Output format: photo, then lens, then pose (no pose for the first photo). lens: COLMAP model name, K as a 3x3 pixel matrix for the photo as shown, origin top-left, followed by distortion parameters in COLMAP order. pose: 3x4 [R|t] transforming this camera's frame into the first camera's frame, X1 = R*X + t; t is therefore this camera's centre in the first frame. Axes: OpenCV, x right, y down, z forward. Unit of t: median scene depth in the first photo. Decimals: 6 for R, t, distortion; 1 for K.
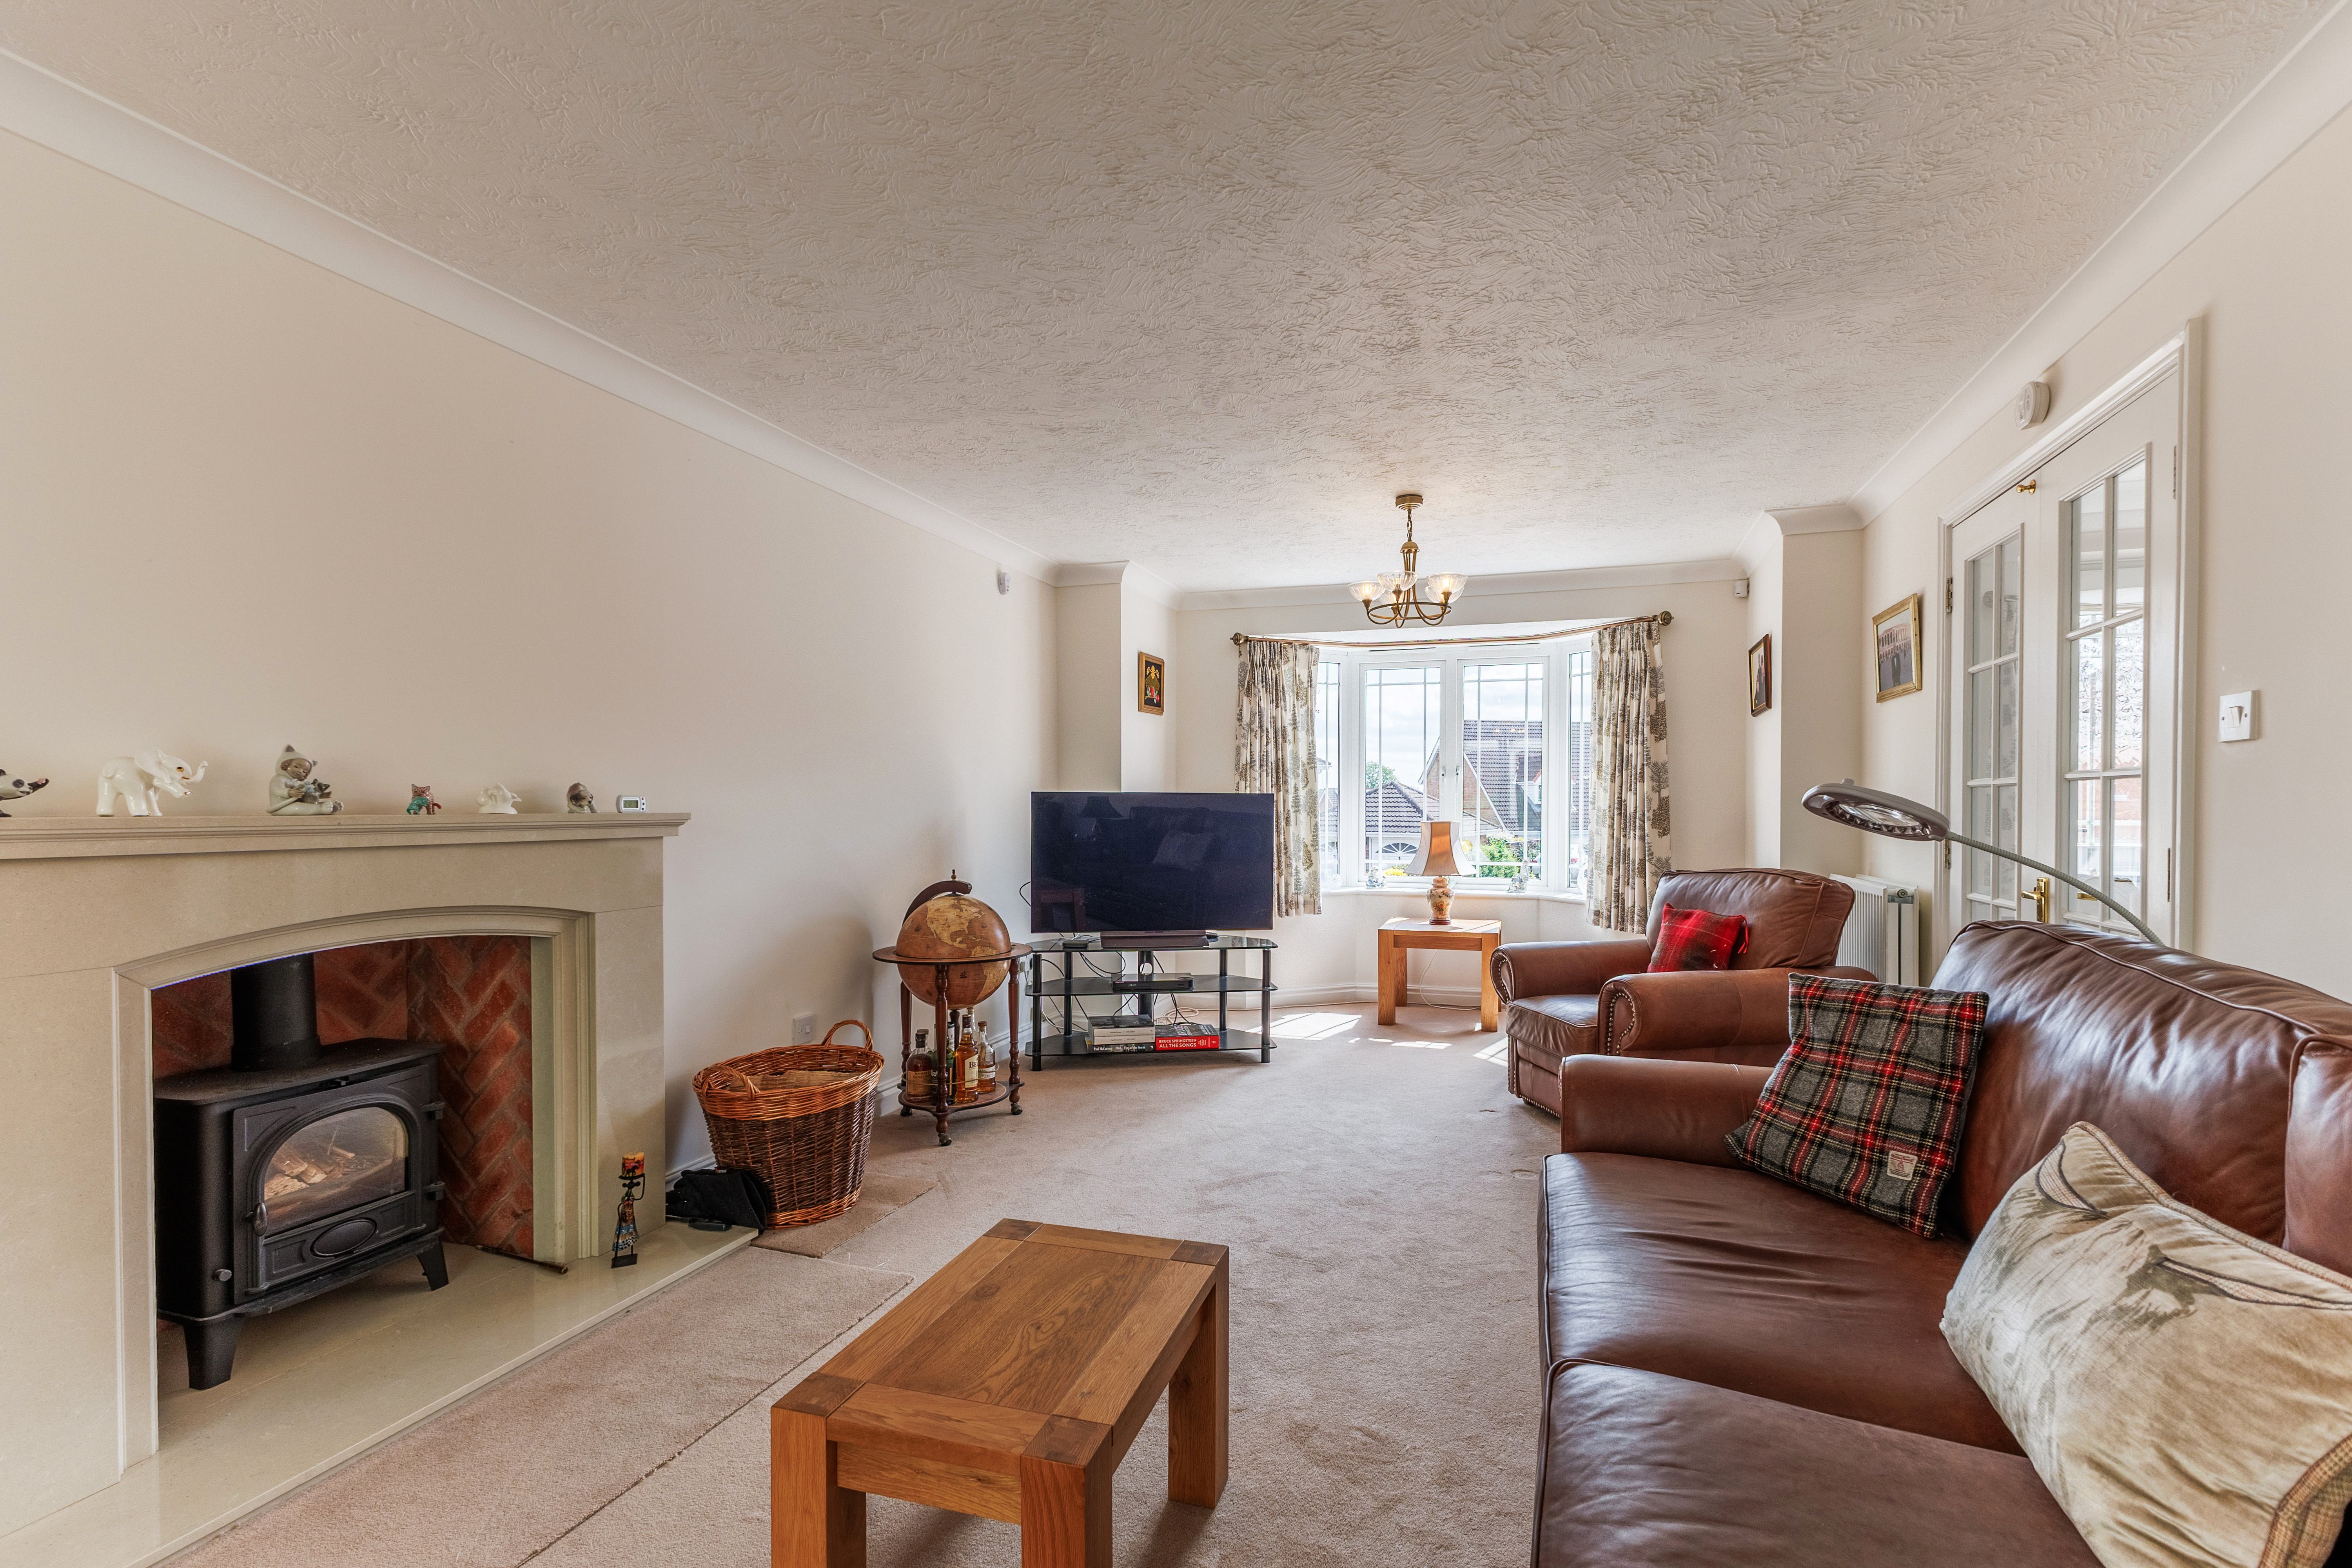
lens RADIAL K [[1030.7, 0, 1194.7], [0, 1030.7, 824.7], [0, 0, 1]] dist [-0.000310, -0.000639]
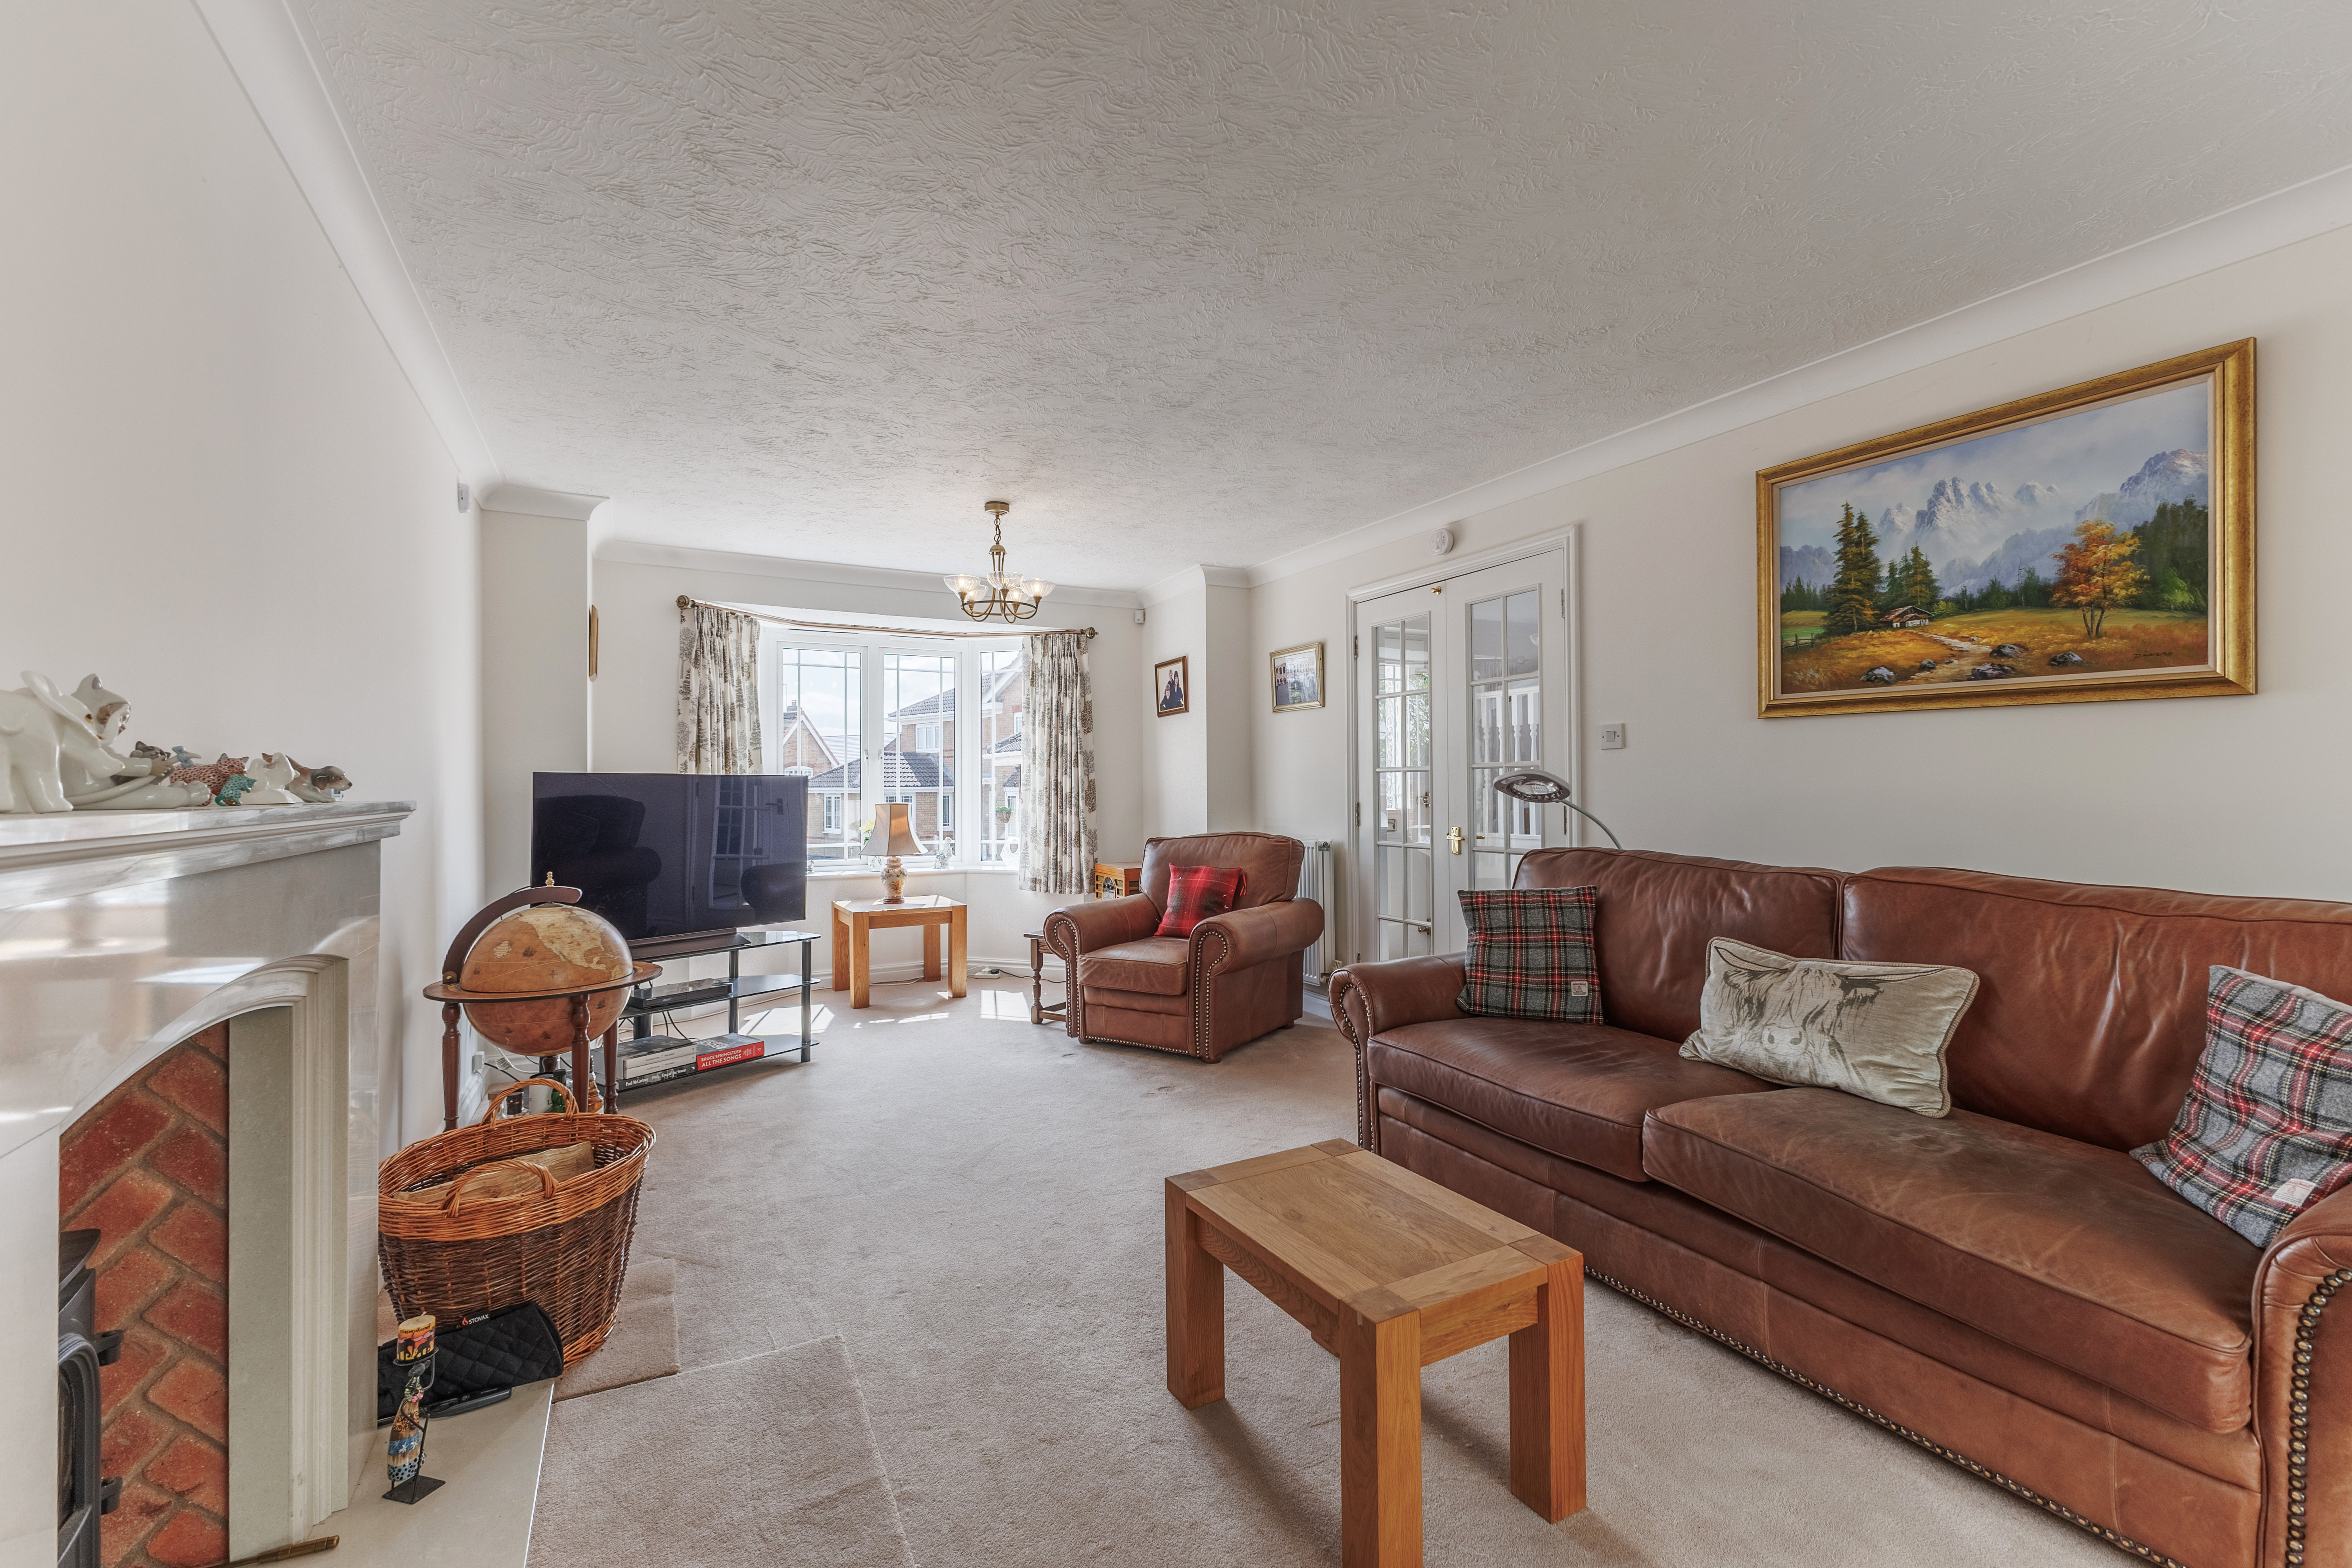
lens RADIAL K [[1021.0, 0, 1176.0], [0, 1021.0, 784.0], [0, 0, 1]] dist [0.006749, -0.000309]
pose [[0.691032, -0.003313, 0.722817, -0.384672], [0.021169, 0.999653, -0.015656, -0.000840], [-0.722514, 0.026120, 0.690862, 0.108401]]
